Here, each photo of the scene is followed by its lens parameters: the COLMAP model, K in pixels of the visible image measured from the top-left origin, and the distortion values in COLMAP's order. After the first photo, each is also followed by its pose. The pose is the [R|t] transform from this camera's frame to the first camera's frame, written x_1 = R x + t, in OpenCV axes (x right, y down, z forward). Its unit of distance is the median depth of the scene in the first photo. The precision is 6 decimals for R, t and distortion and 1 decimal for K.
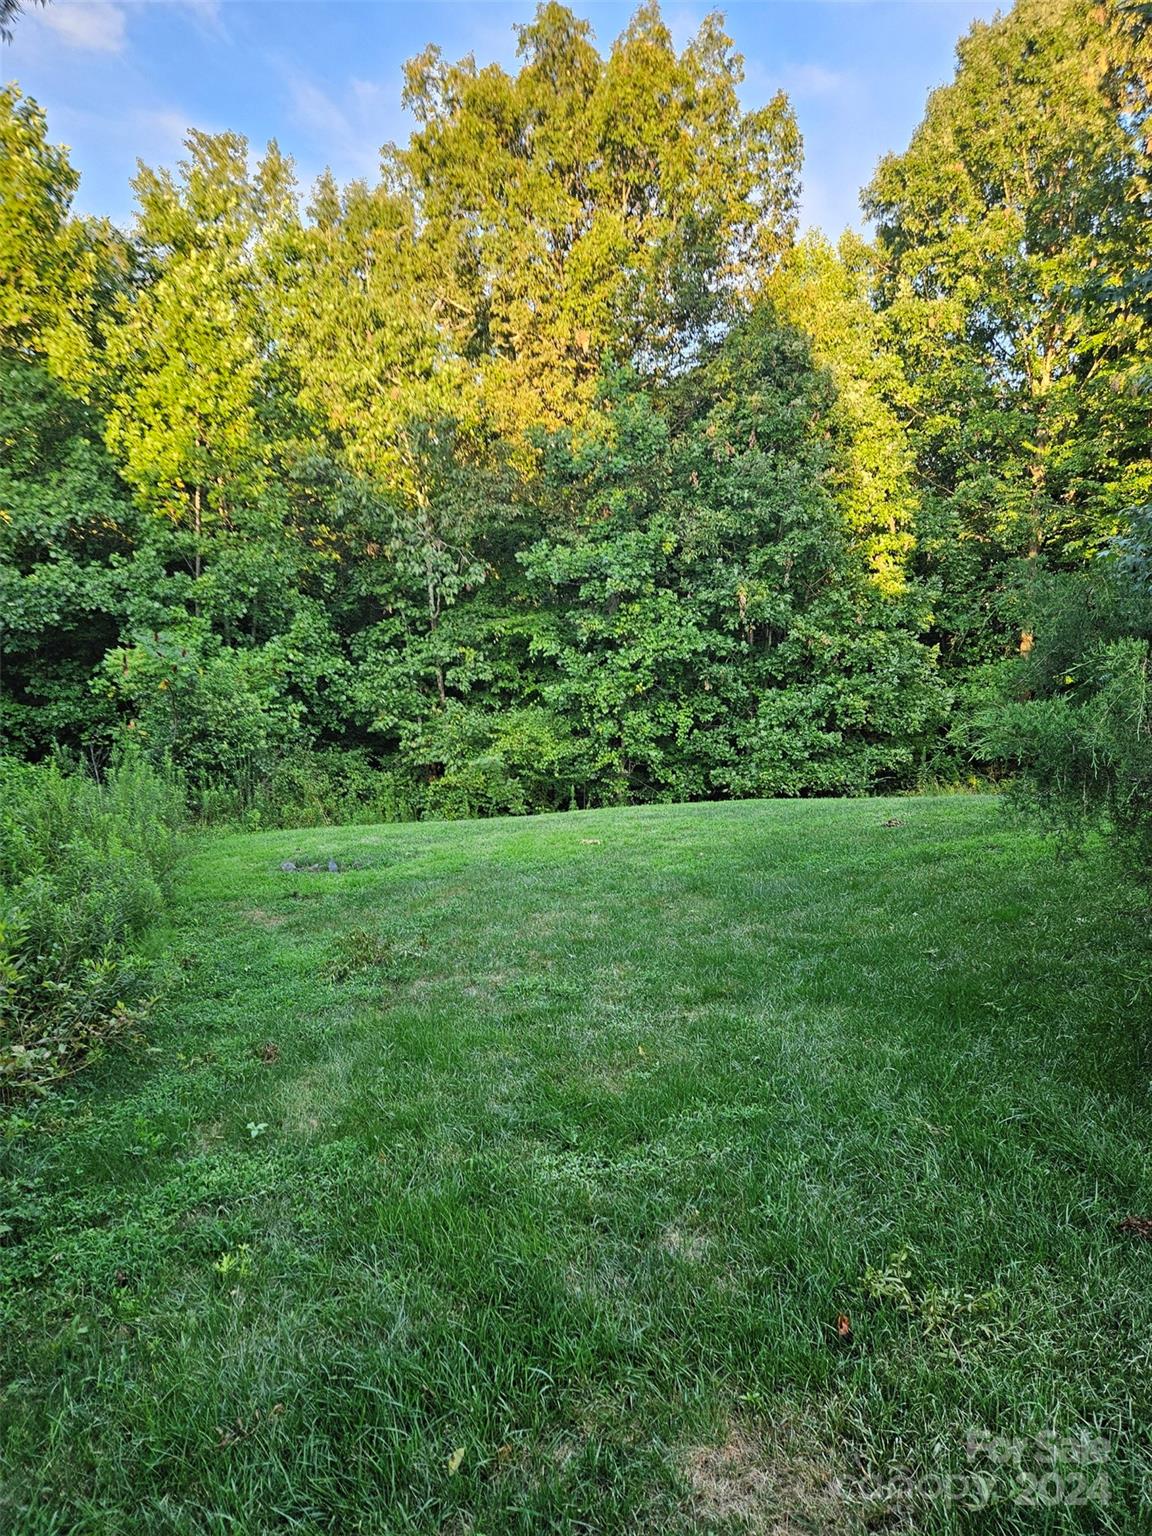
lens RADIAL K [[1038.0, 0, 576.6], [0, 1038.0, 771.2], [0, 0, 1]] dist [0.057446, -0.014670]
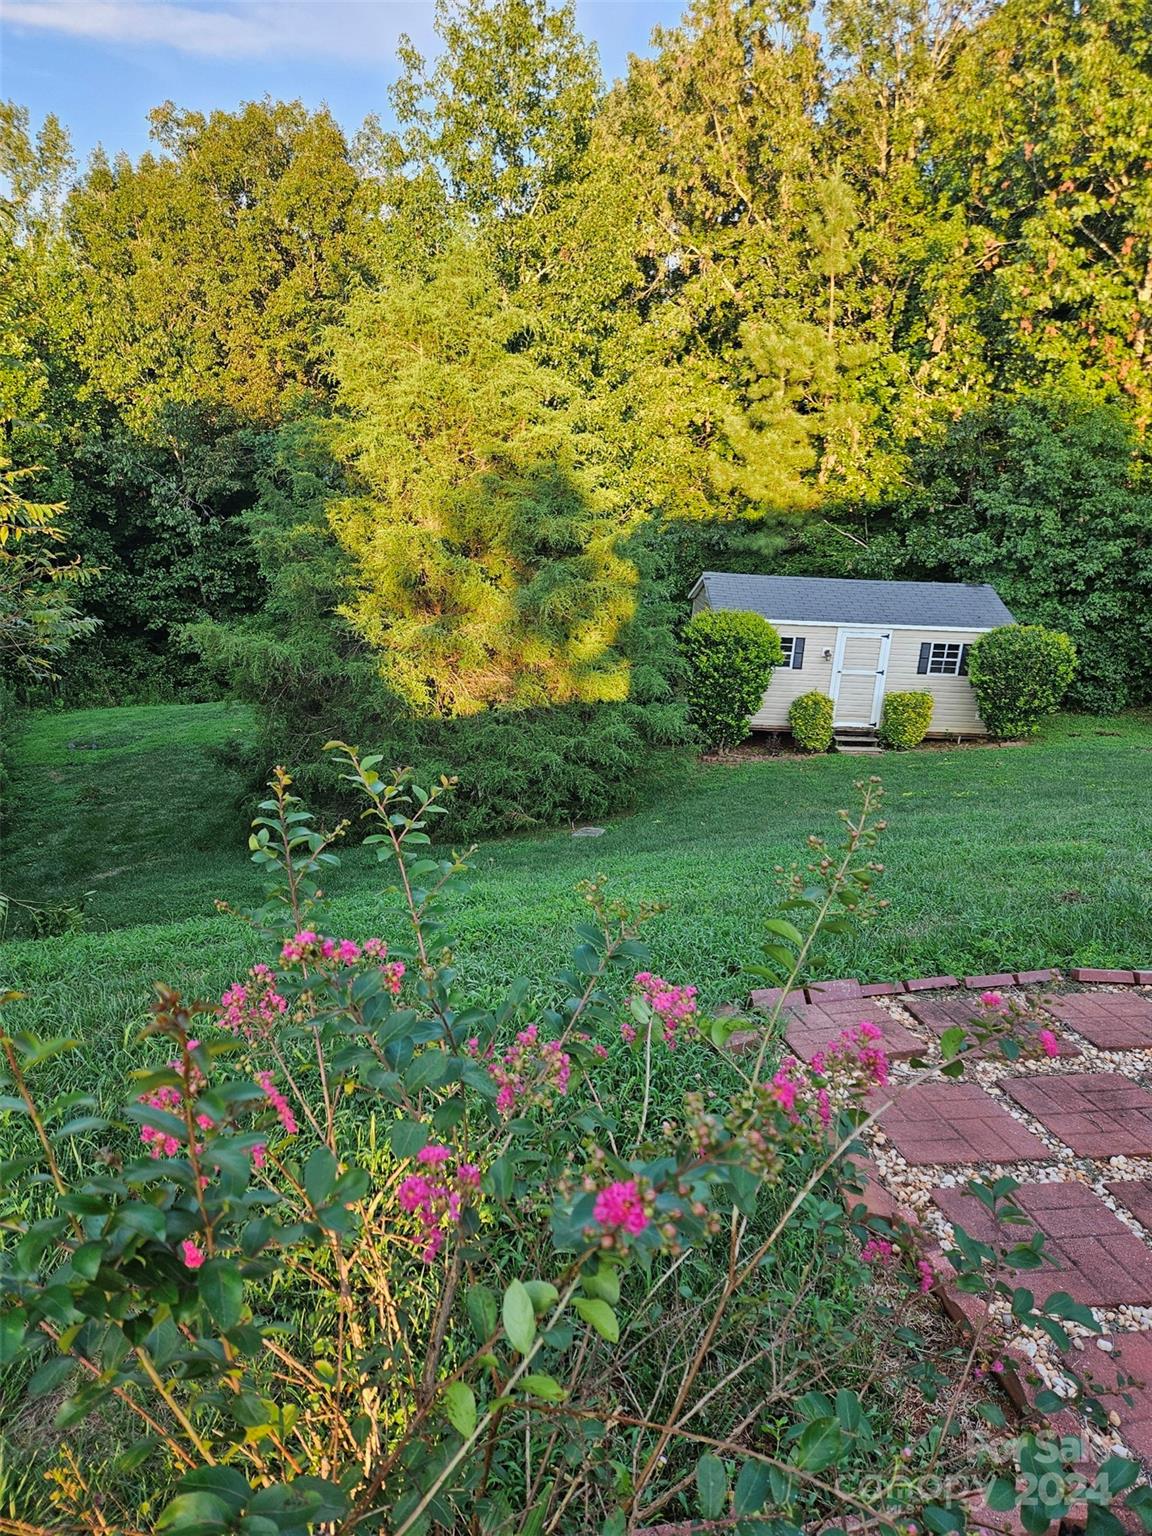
lens RADIAL K [[1038.0, 0, 574.3], [0, 1038.0, 766.1], [0, 0, 1]] dist [0.057446, -0.014670]
pose [[0.992613, -0.007927, 0.121062, 0.226418], [-0.014396, 0.983117, 0.182408, -0.130350], [-0.120464, -0.182804, 0.975741, -0.570336]]
